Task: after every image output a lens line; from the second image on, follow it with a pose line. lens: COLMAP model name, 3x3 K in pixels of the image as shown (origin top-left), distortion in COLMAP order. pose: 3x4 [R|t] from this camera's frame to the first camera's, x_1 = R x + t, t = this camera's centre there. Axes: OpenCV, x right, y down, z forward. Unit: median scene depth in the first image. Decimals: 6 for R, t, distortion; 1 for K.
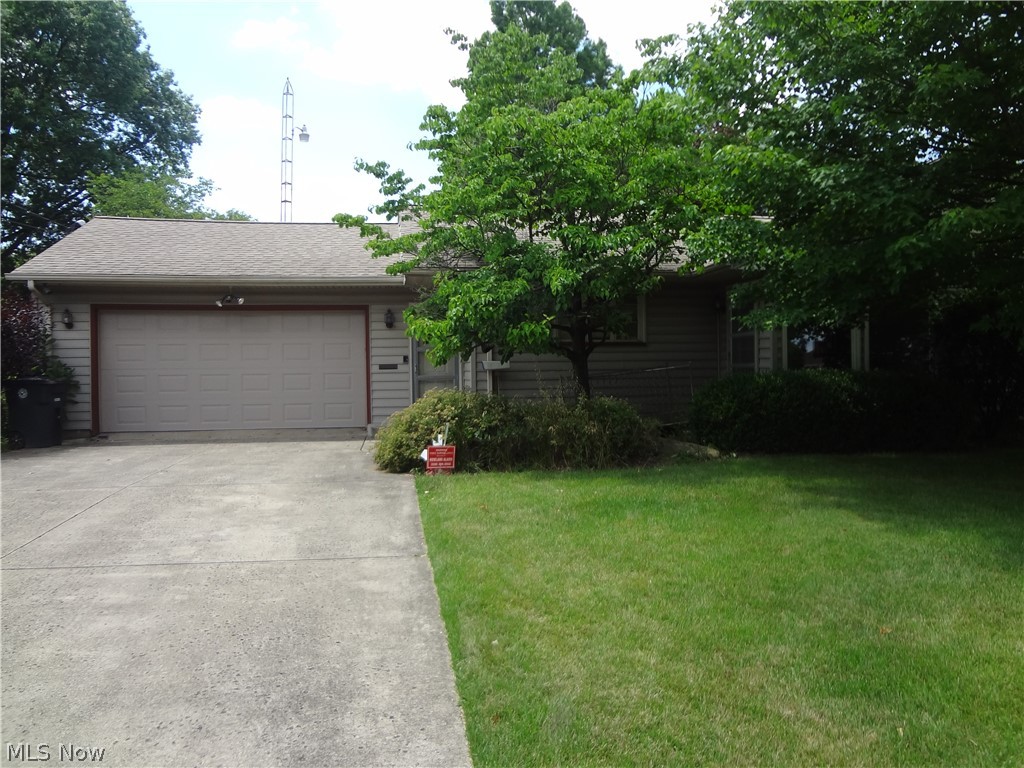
lens RADIAL K [[768.0, 0, 513.3], [0, 768.0, 383.9], [0, 0, 1]] dist [-0.043483, 0.005758]
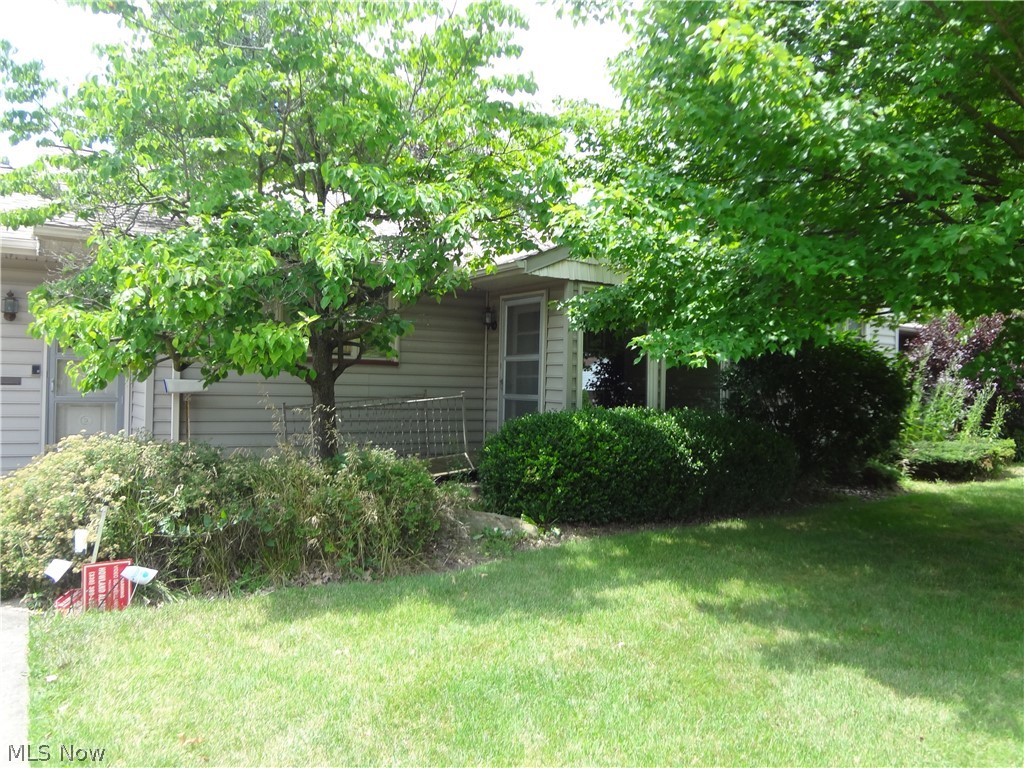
lens RADIAL K [[768.0, 0, 509.9], [0, 768.0, 380.0], [0, 0, 1]] dist [-0.043483, 0.005758]
pose [[0.917823, 0.038131, 0.395154, -0.036317], [-0.029087, 0.999160, -0.028856, -0.025847], [-0.395923, 0.014991, 0.918162, 0.379780]]
